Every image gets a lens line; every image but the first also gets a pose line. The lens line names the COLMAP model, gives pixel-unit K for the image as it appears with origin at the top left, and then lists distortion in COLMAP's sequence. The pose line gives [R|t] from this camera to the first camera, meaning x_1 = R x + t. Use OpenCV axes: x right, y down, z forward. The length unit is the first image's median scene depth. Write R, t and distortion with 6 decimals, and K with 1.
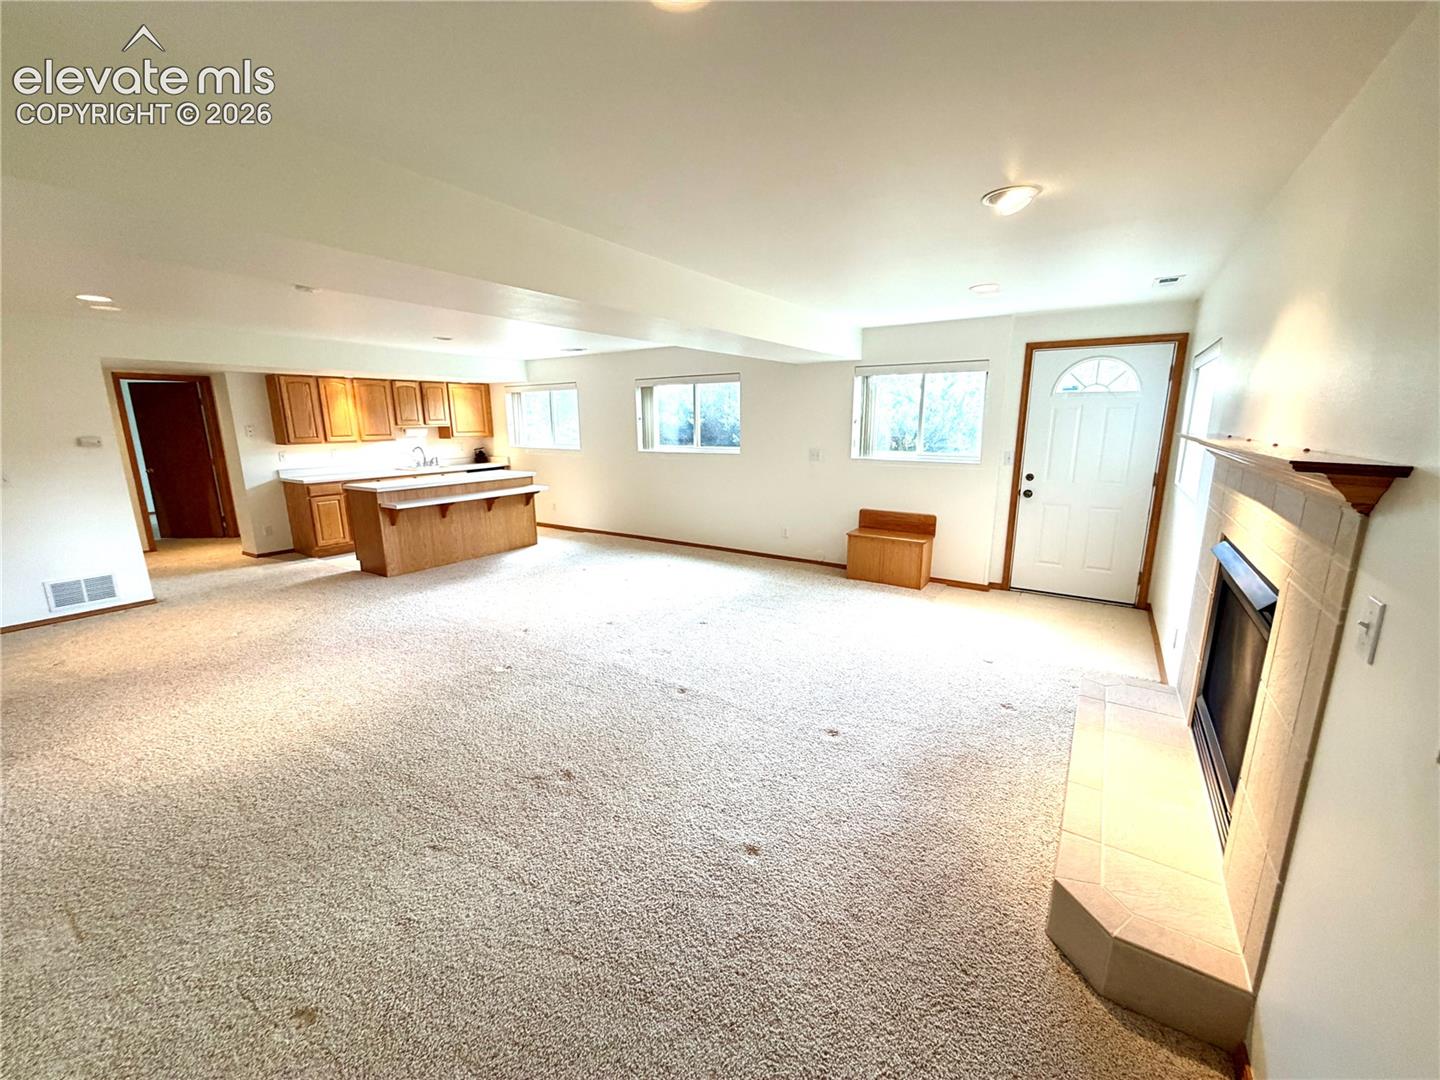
lens RADIAL K [[573.7, 0, 719.2], [0, 573.7, 537.0], [0, 0, 1]] dist [-0.001727, -0.000188]
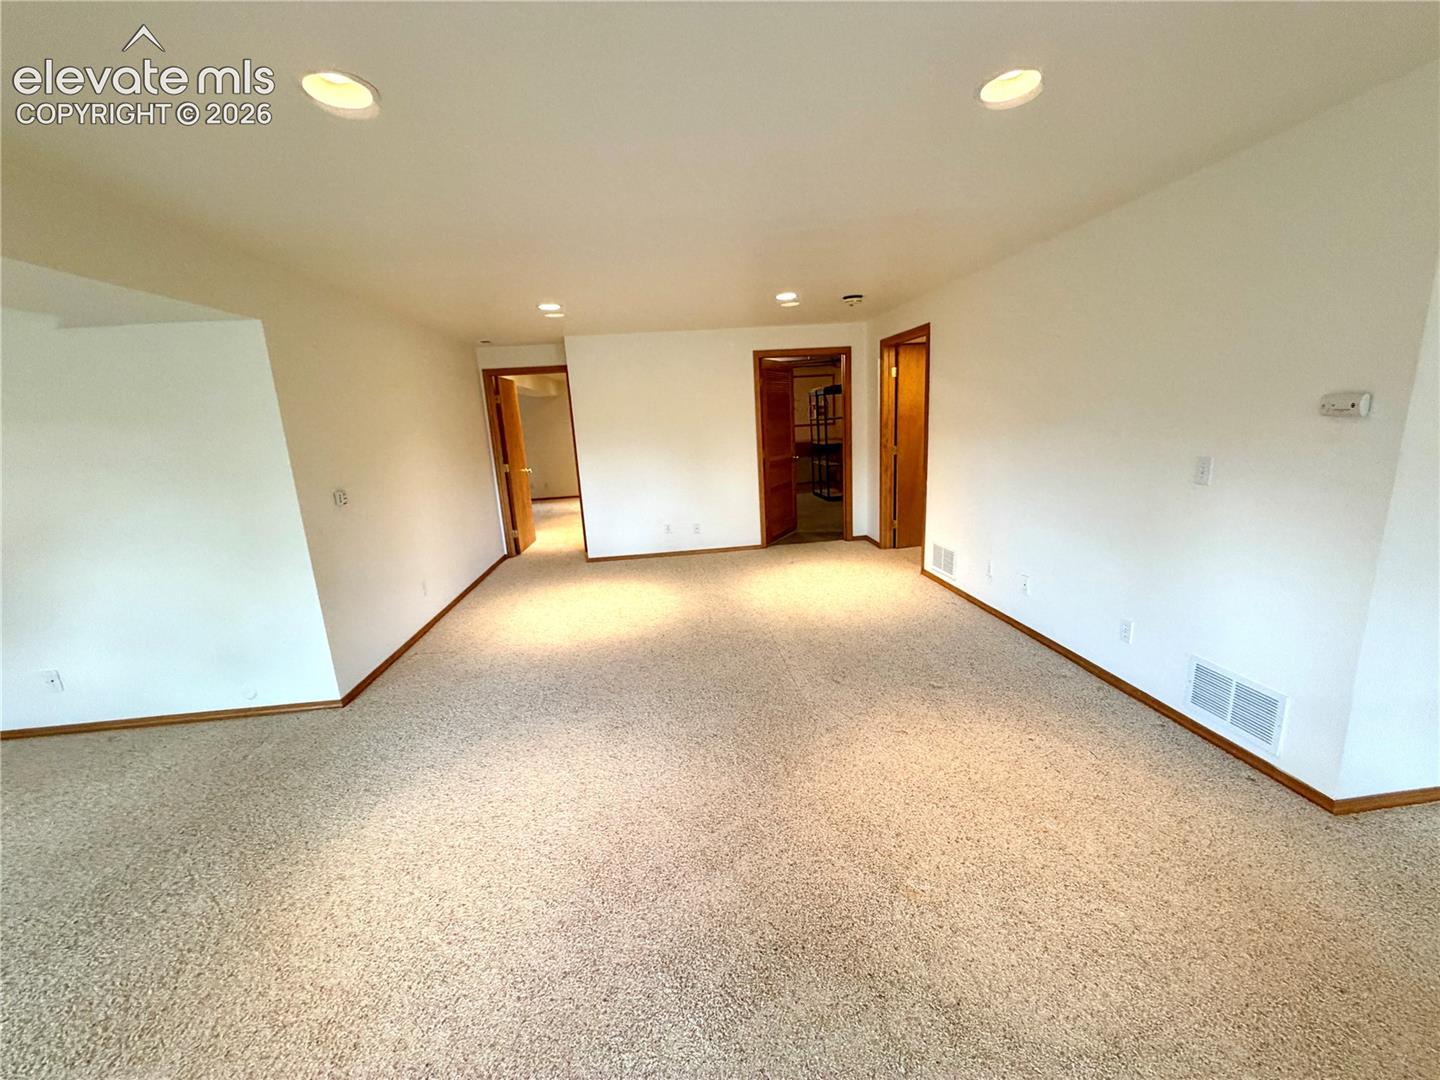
lens RADIAL K [[576.1, 0, 720.0], [0, 576.1, 540.0], [0, 0, 1]] dist [0.000895, 0.000212]
pose [[-0.774313, 0.188383, -0.604112, -0.296869], [-0.061695, 0.927639, 0.368347, -0.123409], [0.629788, 0.322487, -0.706660, 0.640380]]
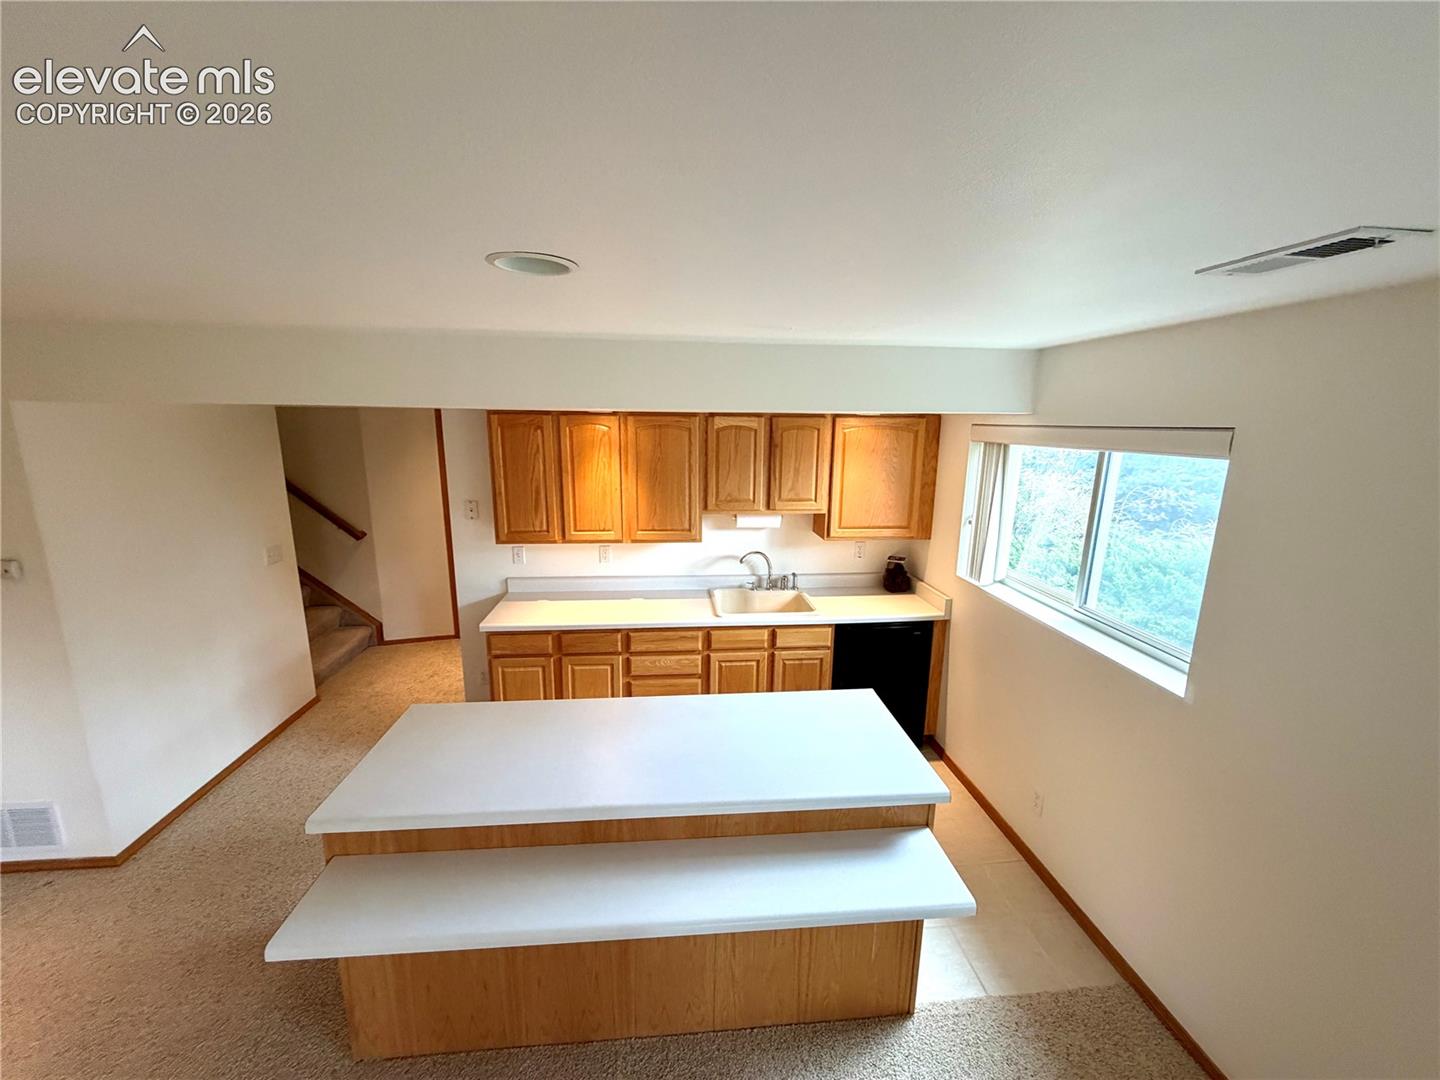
lens RADIAL K [[573.7, 0, 719.2], [0, 573.7, 537.0], [0, 0, 1]] dist [-0.001727, -0.000188]
pose [[0.629063, 0.172133, -0.758056, -0.199104], [-0.175906, 0.981401, 0.076875, -0.210682], [0.757190, 0.084987, 0.647642, 0.706687]]
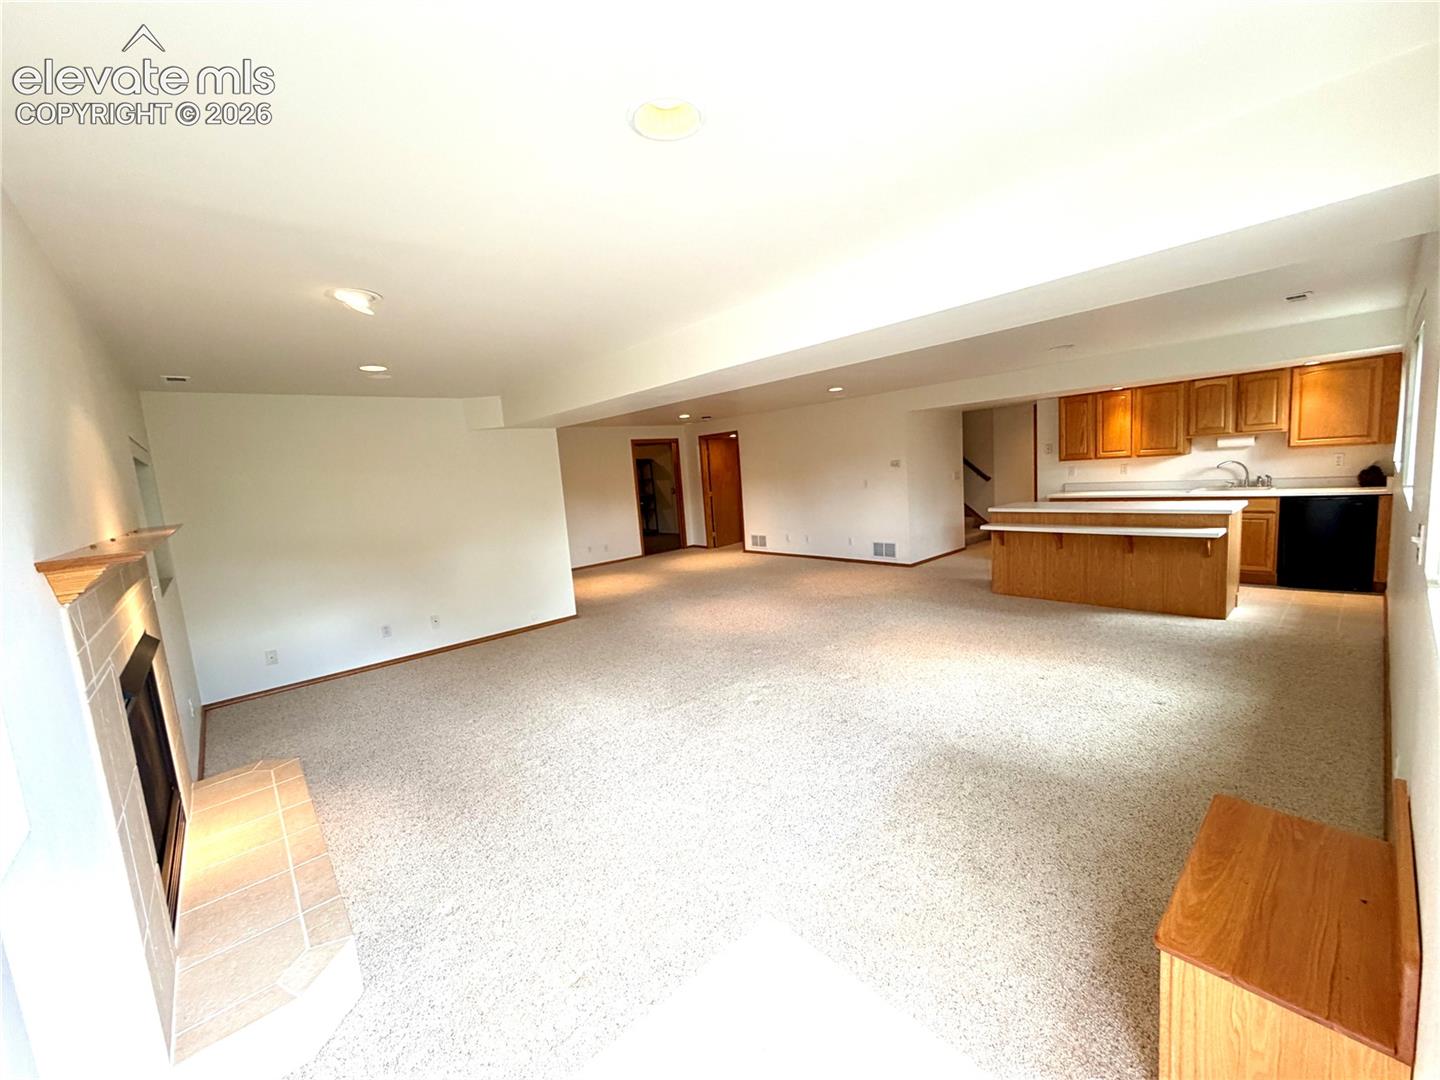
lens RADIAL K [[579.1, 0, 720.0], [0, 579.1, 540.0], [0, 0, 1]] dist [0.001767, -0.000105]
pose [[-0.254707, 0.147697, -0.955672, 0.414876], [-0.122113, 0.975444, 0.183298, -0.119921], [0.959277, 0.163387, -0.230417, 0.573912]]
